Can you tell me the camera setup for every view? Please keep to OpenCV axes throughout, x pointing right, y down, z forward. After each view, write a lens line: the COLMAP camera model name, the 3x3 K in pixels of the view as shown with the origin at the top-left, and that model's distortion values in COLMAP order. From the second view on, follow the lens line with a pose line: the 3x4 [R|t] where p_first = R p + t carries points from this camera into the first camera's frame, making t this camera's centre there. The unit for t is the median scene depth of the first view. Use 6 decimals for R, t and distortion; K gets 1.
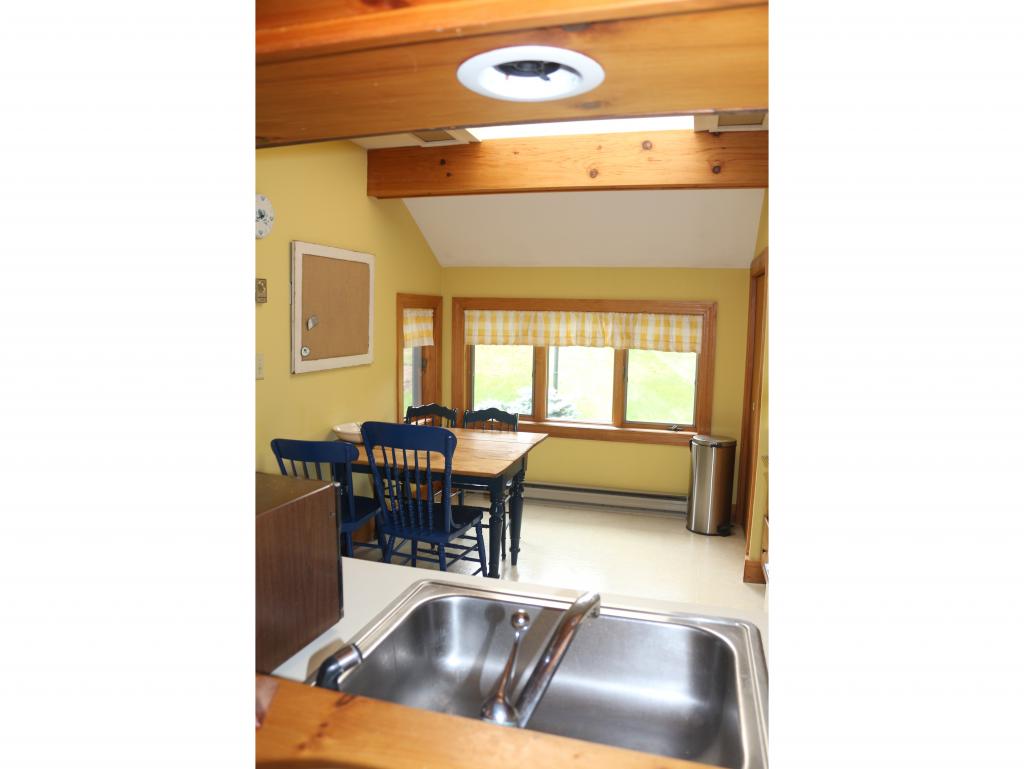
lens RADIAL K [[639.1, 0, 512.3], [0, 639.1, 384.9], [0, 0, 1]] dist [-0.064531, 0.001614]
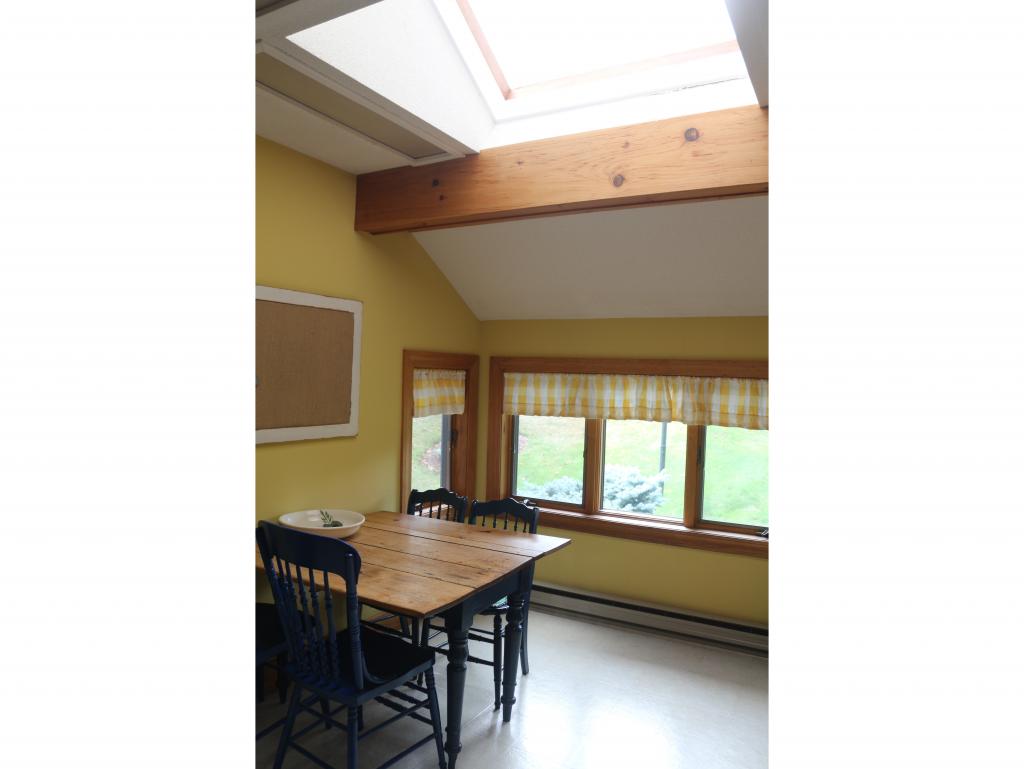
lens RADIAL K [[639.1, 0, 508.7], [0, 639.1, 396.8], [0, 0, 1]] dist [-0.064531, 0.001614]
pose [[0.975460, 0.015523, -0.219628, 0.131316], [-0.034854, 0.995821, -0.084417, -0.019273], [0.217400, 0.090000, 0.971925, 0.232146]]
